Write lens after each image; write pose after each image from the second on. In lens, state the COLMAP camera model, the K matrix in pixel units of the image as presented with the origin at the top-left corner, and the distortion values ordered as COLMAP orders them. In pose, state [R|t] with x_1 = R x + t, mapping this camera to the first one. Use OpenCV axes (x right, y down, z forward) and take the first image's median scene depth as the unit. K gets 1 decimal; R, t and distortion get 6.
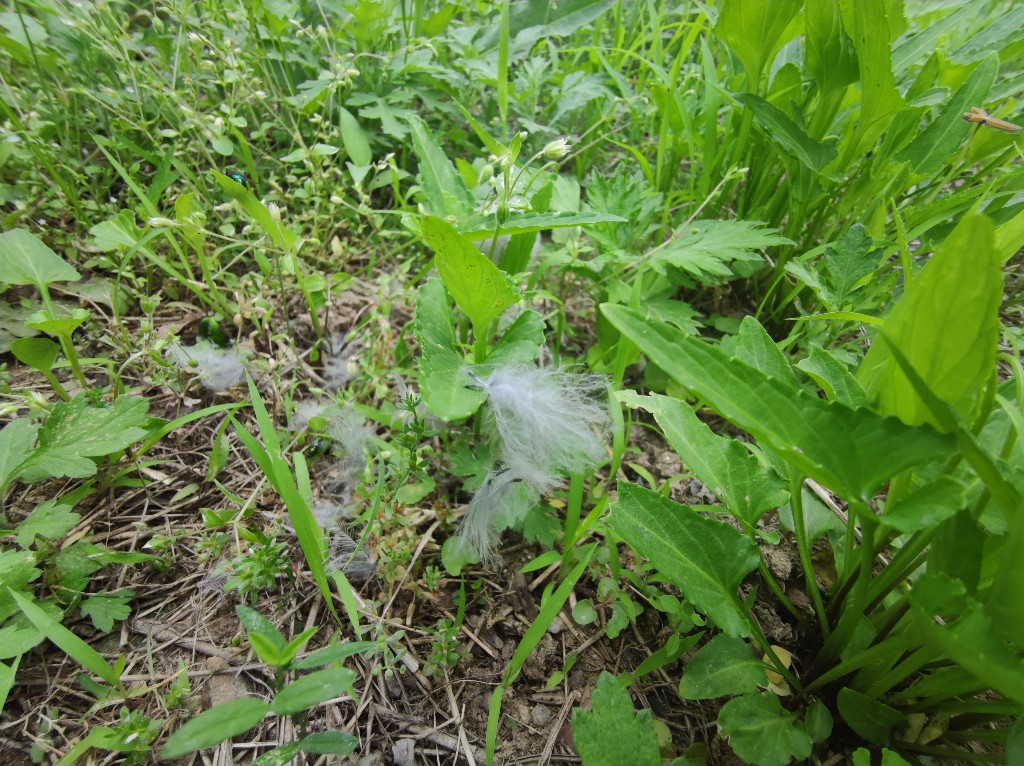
lens RADIAL K [[470.2, 0, 512.0], [0, 470.2, 383.0], [0, 0, 1]] dist [0.002397, -0.000116]
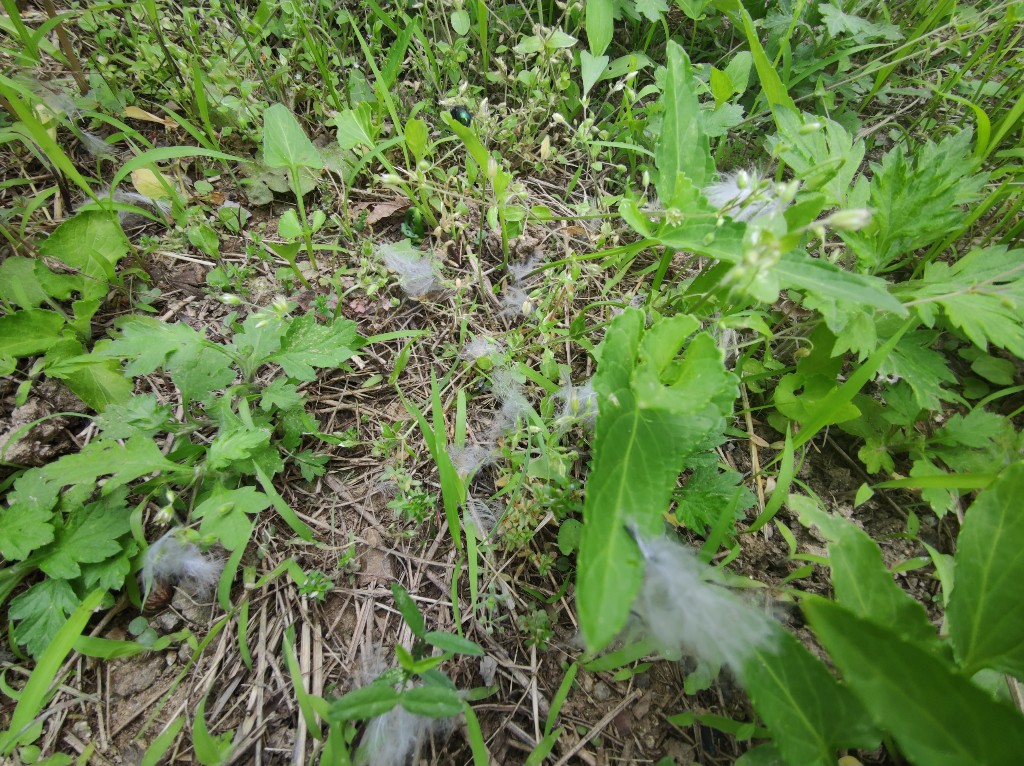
lens RADIAL K [[470.2, 0, 512.0], [0, 470.2, 383.0], [0, 0, 1]] dist [0.002397, -0.000116]
pose [[0.909373, 0.324360, -0.260445, -0.079075], [-0.237059, 0.918570, 0.316279, -0.284340], [0.341825, -0.225874, 0.912215, 0.042765]]
